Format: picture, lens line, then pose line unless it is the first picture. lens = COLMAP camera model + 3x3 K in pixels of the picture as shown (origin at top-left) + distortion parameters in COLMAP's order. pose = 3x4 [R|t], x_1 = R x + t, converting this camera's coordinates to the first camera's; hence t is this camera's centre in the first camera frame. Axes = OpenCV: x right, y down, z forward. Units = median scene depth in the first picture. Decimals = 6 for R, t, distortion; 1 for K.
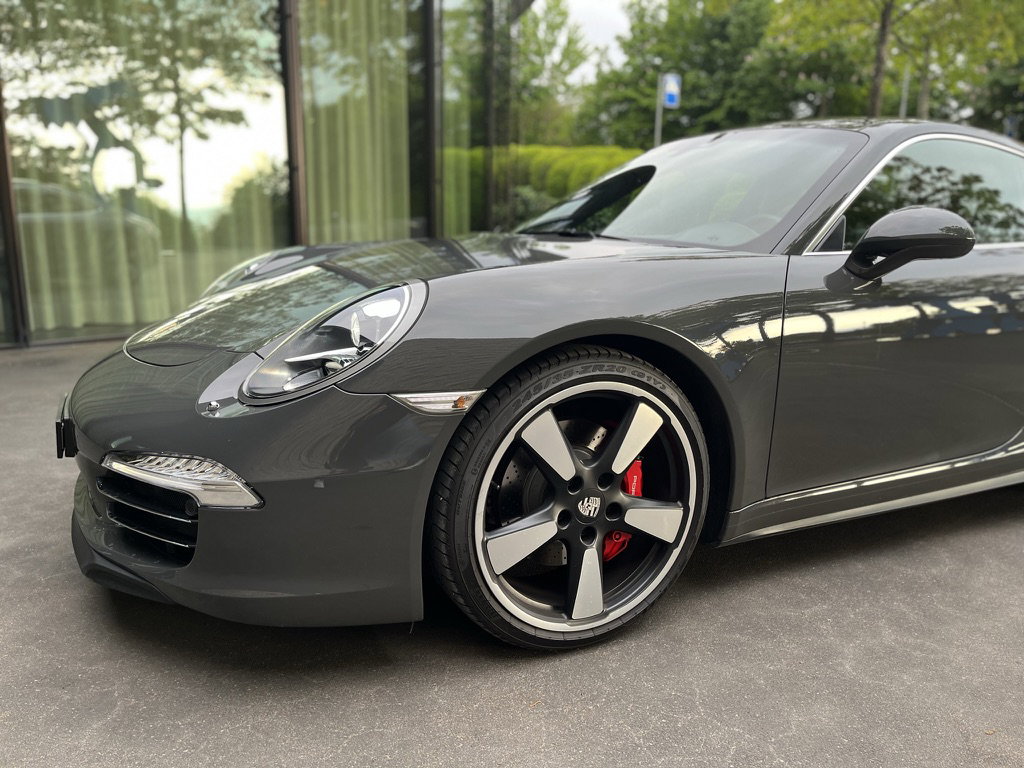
lens RADIAL K [[774.1, 0, 507.5], [0, 774.1, 386.6], [0, 0, 1]] dist [0.084931, -0.118035]
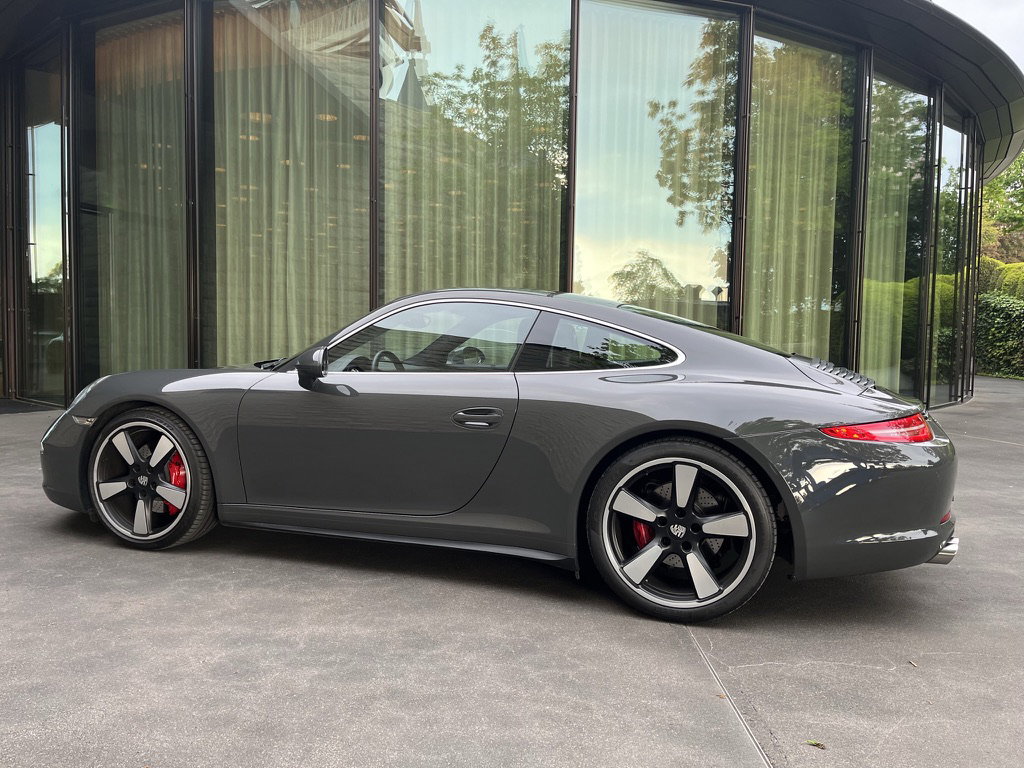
lens RADIAL K [[774.1, 0, 507.5], [0, 774.1, 386.6], [0, 0, 1]] dist [0.084931, -0.118035]
pose [[0.714810, 0.042269, -0.698040, 2.275856], [-0.156224, 0.982598, -0.100478, -0.040690], [0.681645, 0.180873, 0.708974, 0.091253]]
